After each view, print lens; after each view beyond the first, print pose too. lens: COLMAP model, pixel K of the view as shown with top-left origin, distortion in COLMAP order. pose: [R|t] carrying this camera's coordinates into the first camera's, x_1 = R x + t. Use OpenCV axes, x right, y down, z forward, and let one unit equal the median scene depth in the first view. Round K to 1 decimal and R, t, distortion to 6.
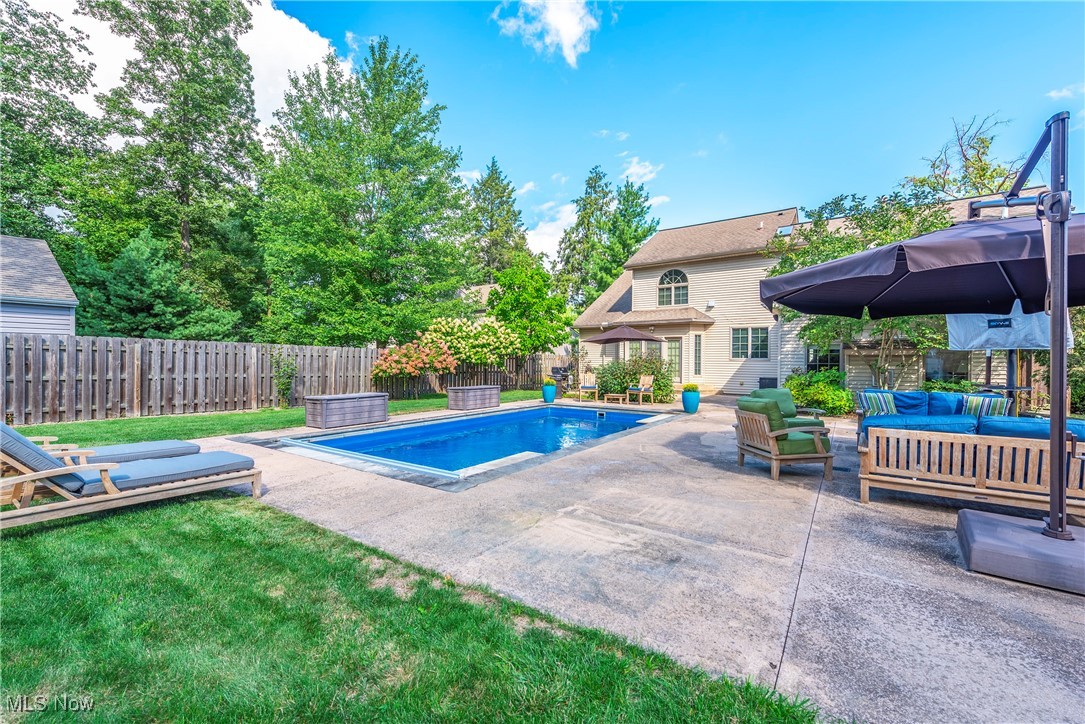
lens RADIAL K [[454.4, 0, 543.5], [0, 454.4, 364.1], [0, 0, 1]] dist [0.012854, -0.000113]
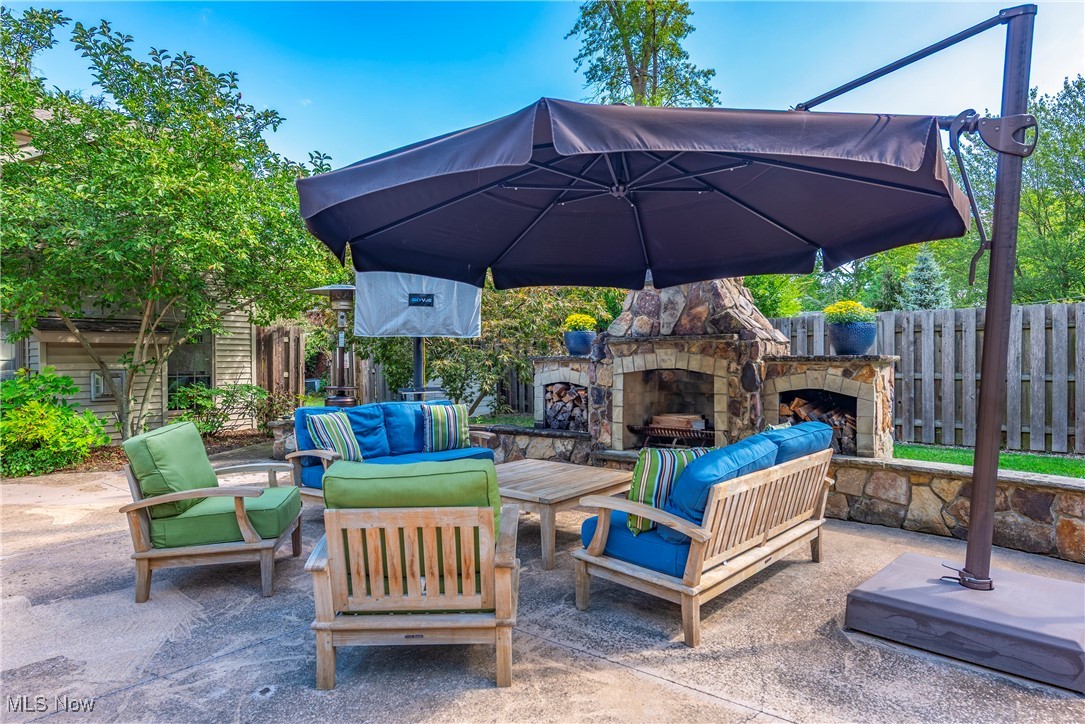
lens RADIAL K [[643.9, 0, 543.4], [0, 643.9, 369.3], [0, 0, 1]] dist [0.003095, -0.000415]
pose [[0.082986, -0.023607, 0.996271, 0.003972], [0.011095, 0.999679, 0.022764, -0.000786], [-0.996489, 0.009165, 0.083222, 0.281727]]
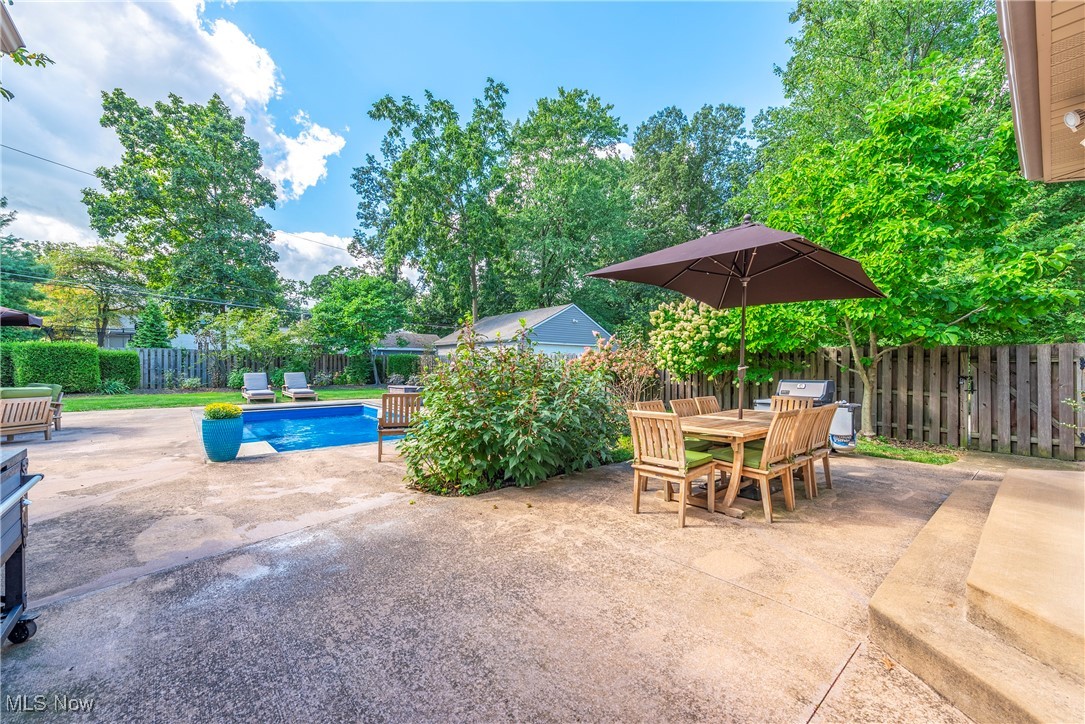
lens RADIAL K [[428.0, 0, 538.8], [0, 428.0, 366.3], [0, 0, 1]] dist [0.015497, -0.001373]
pose [[-0.241790, -0.007574, -0.970299, 0.485235], [-0.010568, 0.999931, -0.005172, 0.000615], [0.970271, 0.009004, -0.241853, 0.972066]]
